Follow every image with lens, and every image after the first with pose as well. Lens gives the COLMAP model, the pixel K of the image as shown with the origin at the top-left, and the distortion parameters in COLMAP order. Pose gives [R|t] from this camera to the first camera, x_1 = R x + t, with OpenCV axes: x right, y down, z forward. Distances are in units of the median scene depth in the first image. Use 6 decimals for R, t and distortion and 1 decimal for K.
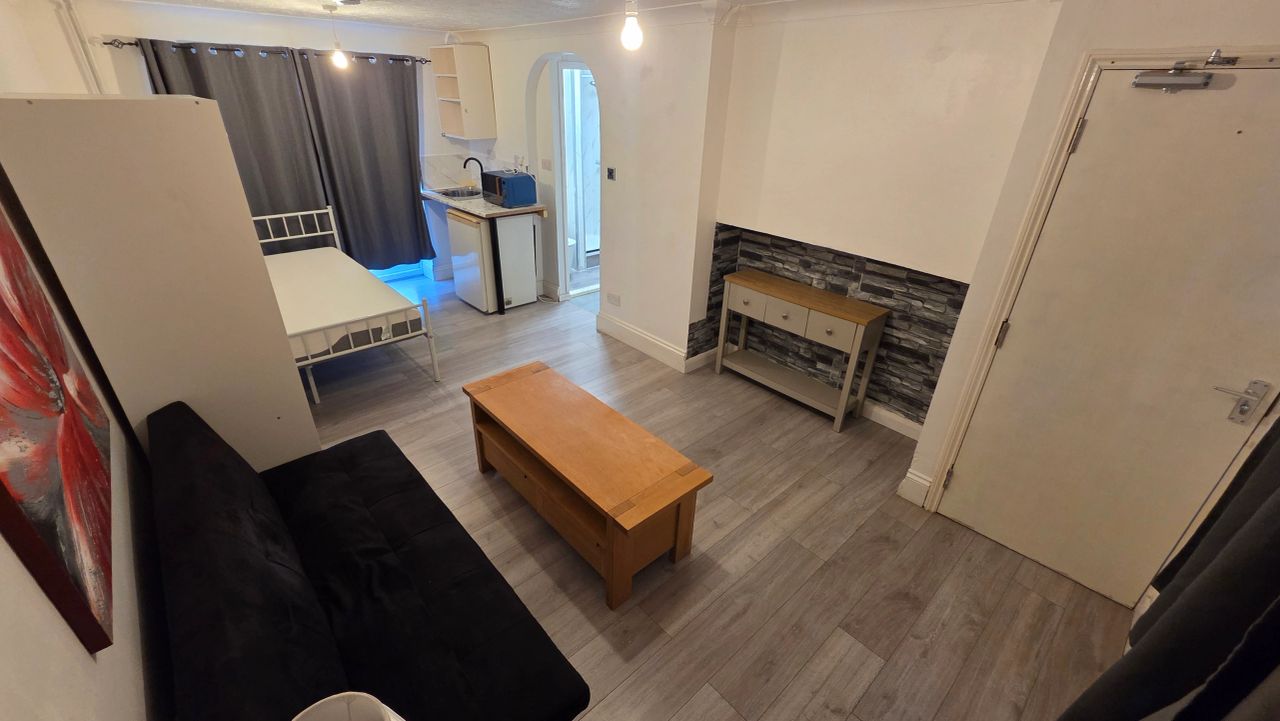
lens RADIAL K [[523.1, 0, 638.1], [0, 523.1, 354.0], [0, 0, 1]] dist [0.000631, -0.000182]
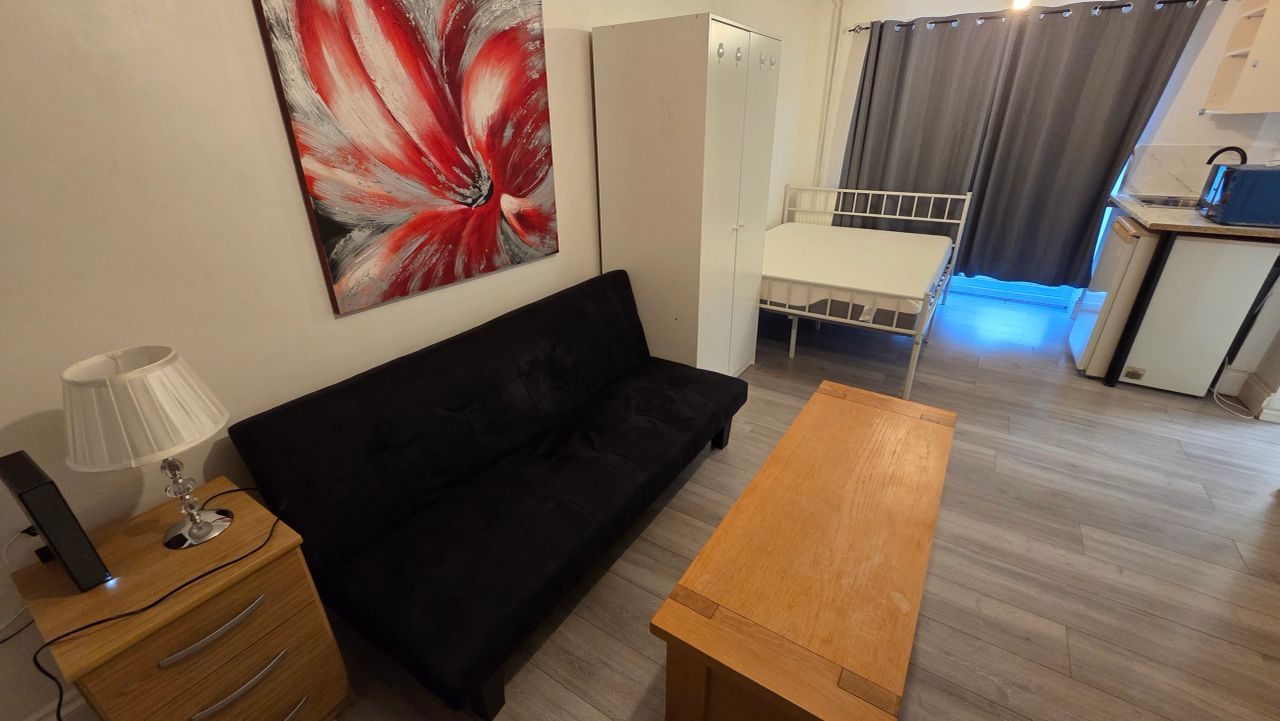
lens RADIAL K [[523.1, 0, 637.2], [0, 523.1, 355.4], [0, 0, 1]] dist [0.000631, -0.000182]
pose [[0.250238, 0.373035, -0.893435, 0.189592], [-0.420859, 0.872961, 0.246610, -0.030949], [0.871928, 0.314299, 0.375443, 0.325821]]
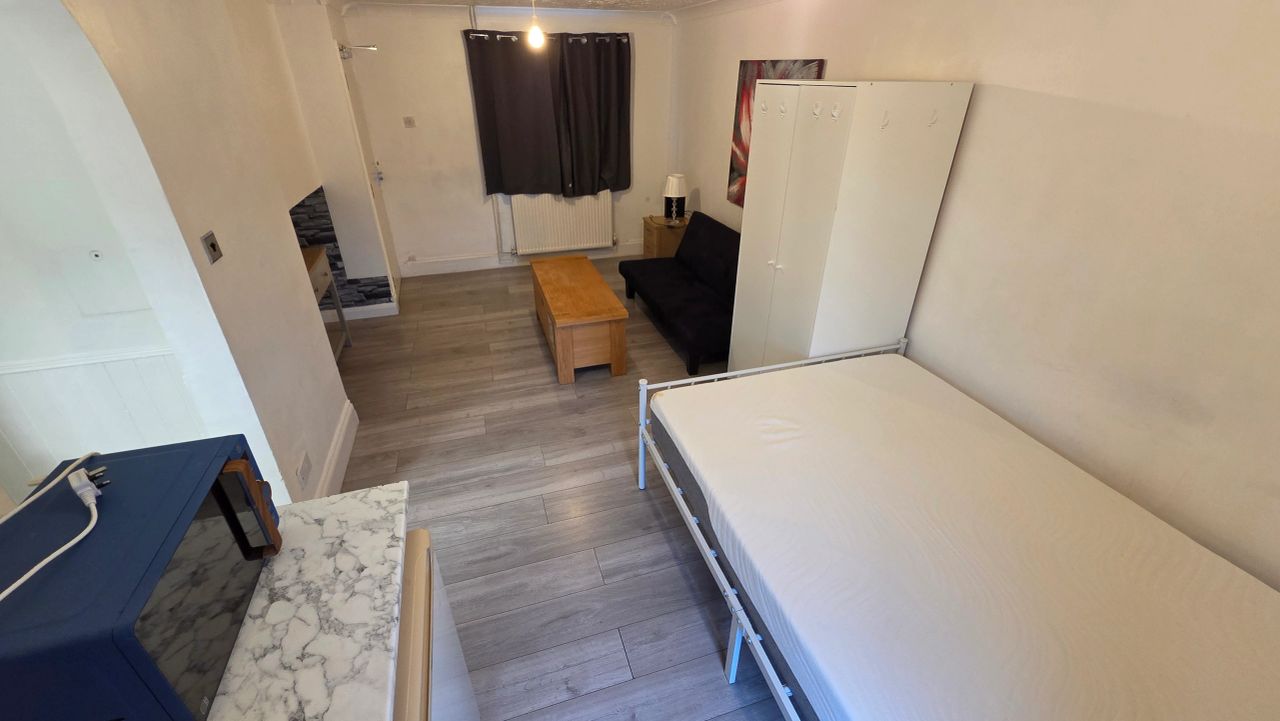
lens RADIAL K [[523.1, 0, 640.3], [0, 523.1, 352.4], [0, 0, 1]] dist [0.000631, -0.000182]
pose [[-0.908488, -0.220170, 0.355210, -0.577506], [0.164911, 0.592123, 0.788793, -0.600240], [-0.383996, 0.775187, -0.501629, 1.185912]]
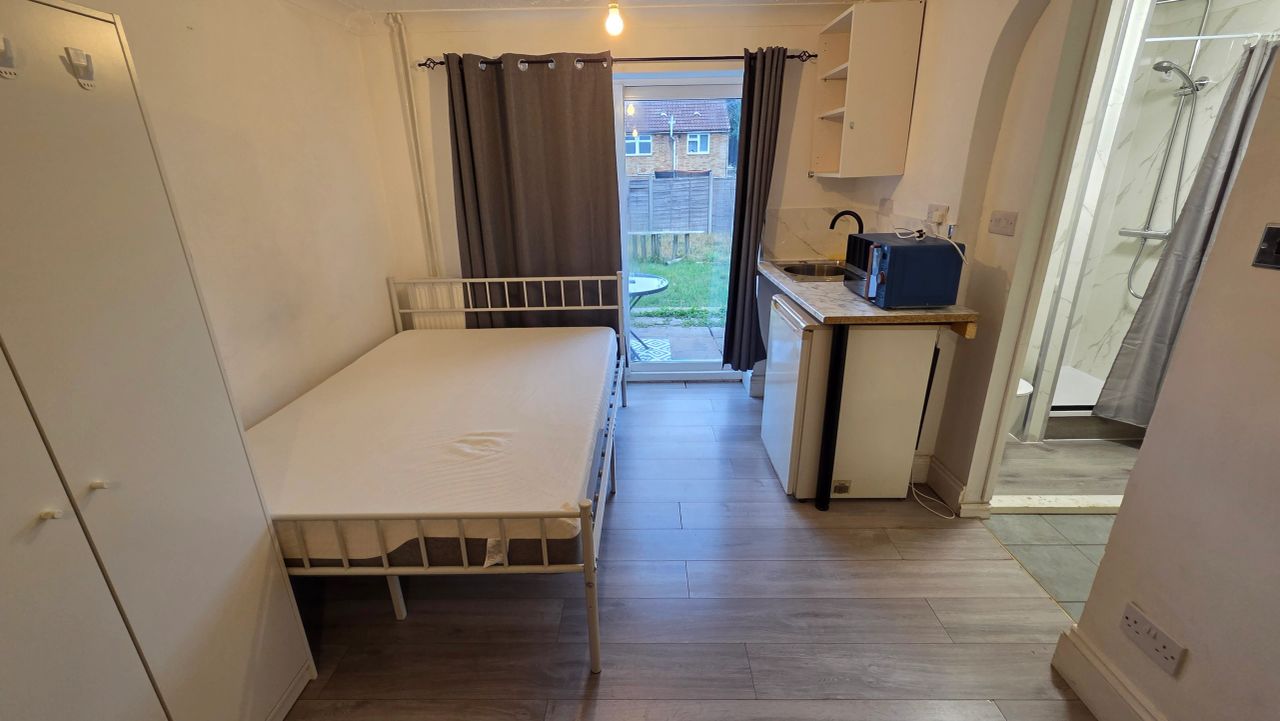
lens RADIAL K [[523.1, 0, 639.2], [0, 523.1, 351.7], [0, 0, 1]] dist [0.000631, -0.000182]
pose [[0.730633, 0.187203, -0.656605, -0.110830], [-0.273117, 0.961520, -0.029773, -0.200999], [0.625765, 0.201083, 0.753647, 0.617288]]
